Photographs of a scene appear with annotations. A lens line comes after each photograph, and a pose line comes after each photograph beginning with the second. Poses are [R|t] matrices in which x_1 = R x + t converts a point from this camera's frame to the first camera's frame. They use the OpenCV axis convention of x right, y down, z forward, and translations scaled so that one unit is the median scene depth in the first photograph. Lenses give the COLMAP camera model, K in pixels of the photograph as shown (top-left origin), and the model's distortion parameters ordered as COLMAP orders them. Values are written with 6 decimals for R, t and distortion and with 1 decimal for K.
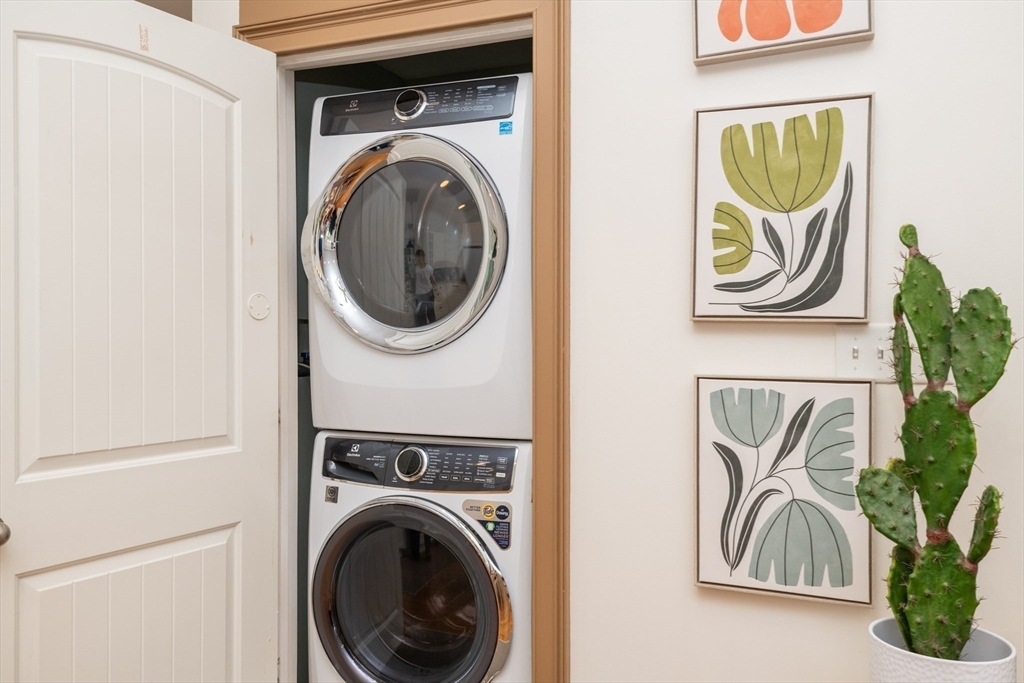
lens RADIAL K [[789.7, 0, 512.0], [0, 789.7, 341.5], [0, 0, 1]] dist [0.013008, -0.001015]
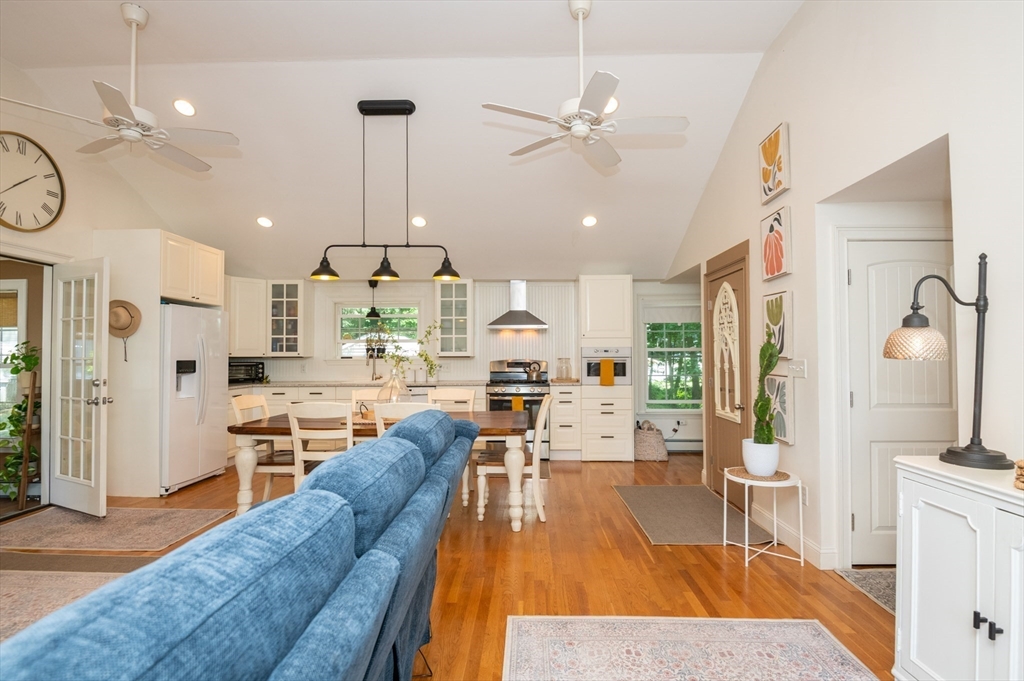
lens RADIAL K [[499.7, 0, 517.4], [0, 499.7, 344.7], [0, 0, 1]] dist [0.027173, -0.035865]
pose [[0.349066, -0.018904, -0.936908, 1.992133], [0.000508, 0.999800, -0.019983, -0.041003], [0.937098, 0.006500, 0.349005, -0.791595]]
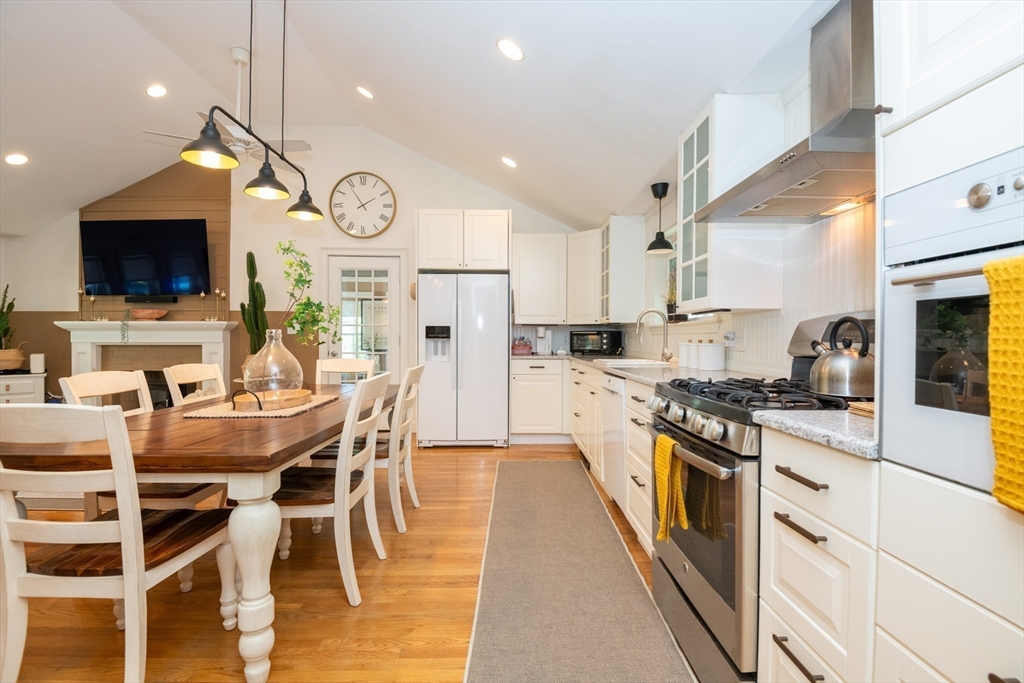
lens RADIAL K [[467.4, 0, 516.5], [0, 467.4, 339.4], [0, 0, 1]] dist [0.010860, -0.020680]
pose [[-0.920883, 0.000681, -0.389838, -0.779542], [-0.002101, 0.999975, 0.006709, 0.053866], [0.389833, 0.006997, -0.920859, 1.270352]]
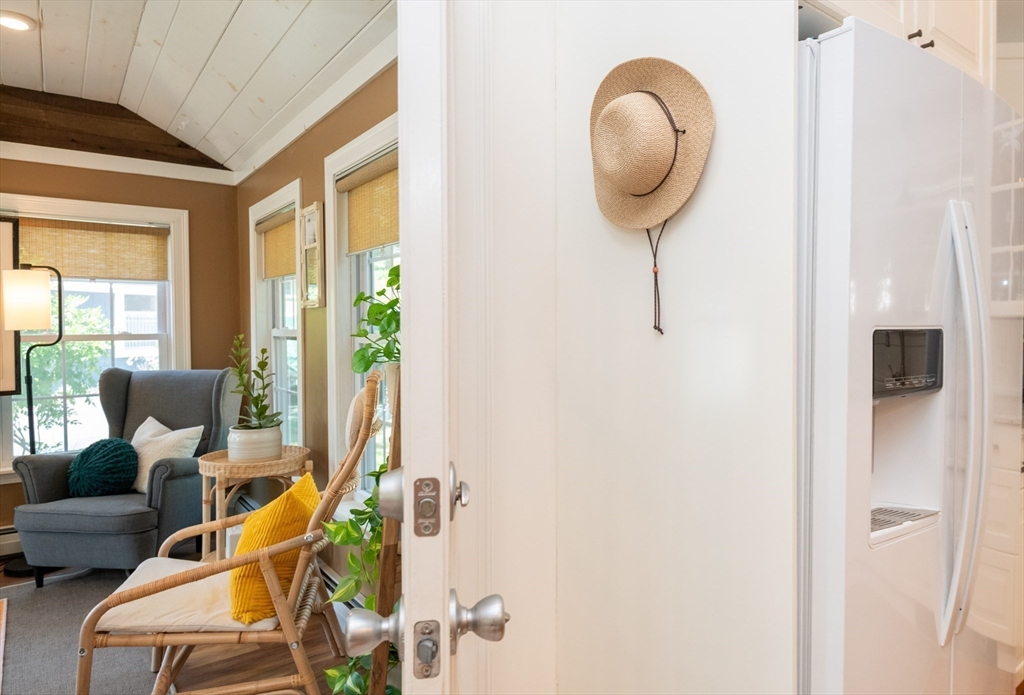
lens RADIAL K [[657.5, 0, 541.4], [0, 657.5, 347.0], [0, 0, 1]] dist [0.037737, -0.000122]
pose [[-0.526194, 0.029537, -0.849852, -0.605070], [-0.000166, 0.999393, 0.034838, -0.014415], [0.850365, 0.018472, -0.525869, -1.545102]]
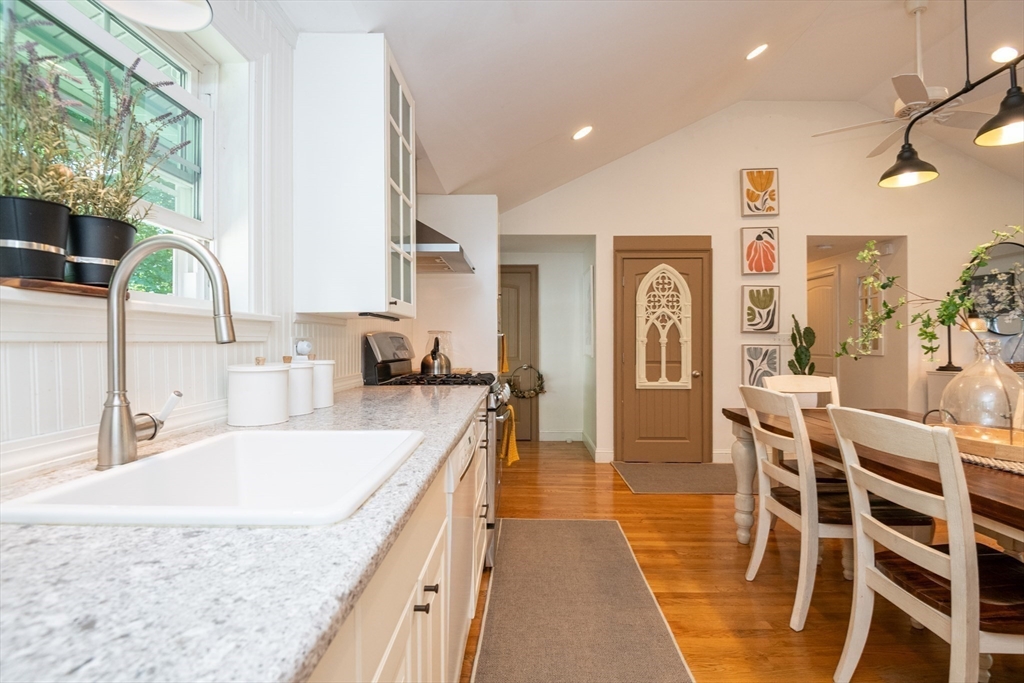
lens RADIAL K [[467.4, 0, 516.5], [0, 467.4, 339.4], [0, 0, 1]] dist [0.010860, -0.020680]
pose [[0.934448, 0.004035, 0.356078, -2.021080], [0.000243, 0.999928, -0.011968, 0.047938], [-0.356100, 0.011270, 0.934380, -1.077258]]
